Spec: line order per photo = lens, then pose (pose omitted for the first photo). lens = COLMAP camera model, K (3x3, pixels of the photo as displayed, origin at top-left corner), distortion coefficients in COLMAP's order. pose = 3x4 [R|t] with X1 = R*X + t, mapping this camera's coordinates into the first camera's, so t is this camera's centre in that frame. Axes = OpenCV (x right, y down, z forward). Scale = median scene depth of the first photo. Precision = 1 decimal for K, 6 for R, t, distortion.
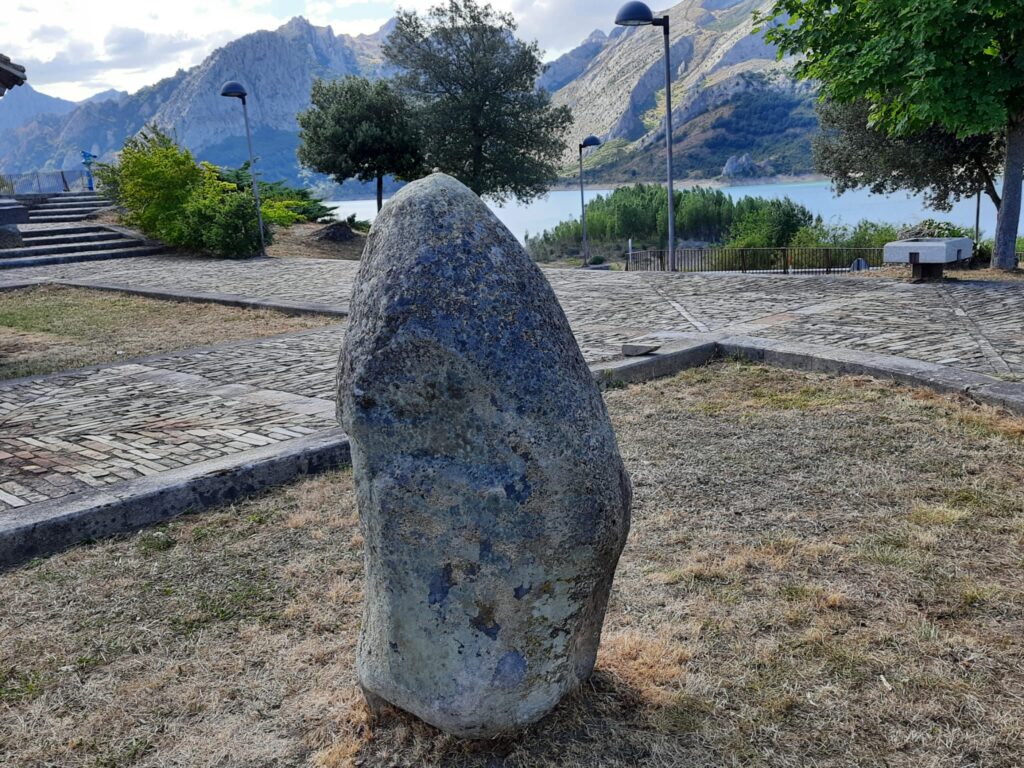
lens RADIAL K [[955.9, 0, 512.0], [0, 955.9, 383.7], [0, 0, 1]] dist [0.041581, 0.000000]
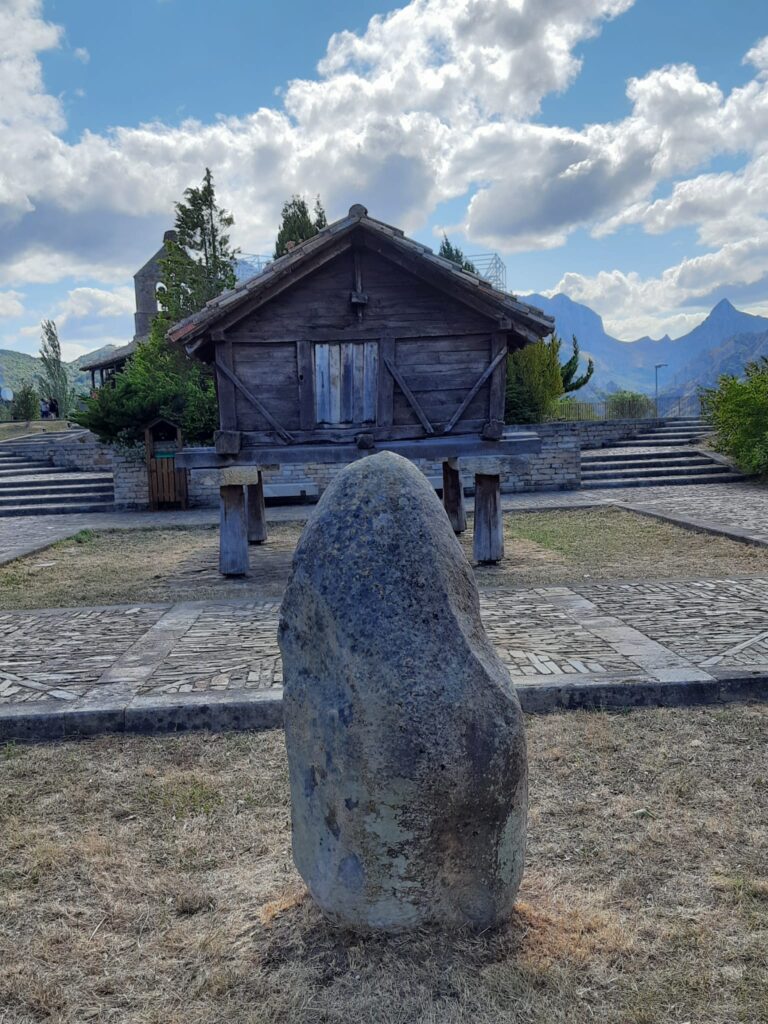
lens RADIAL K [[1016.9, 0, 383.8], [0, 1016.9, 511.6], [0, 0, 1]] dist [0.039743, 0.000000]
pose [[0.746408, 0.068685, -0.661935, 0.808147], [-0.135665, 0.989477, -0.050306, -0.077772], [0.651514, 0.127350, 0.747872, 0.036911]]
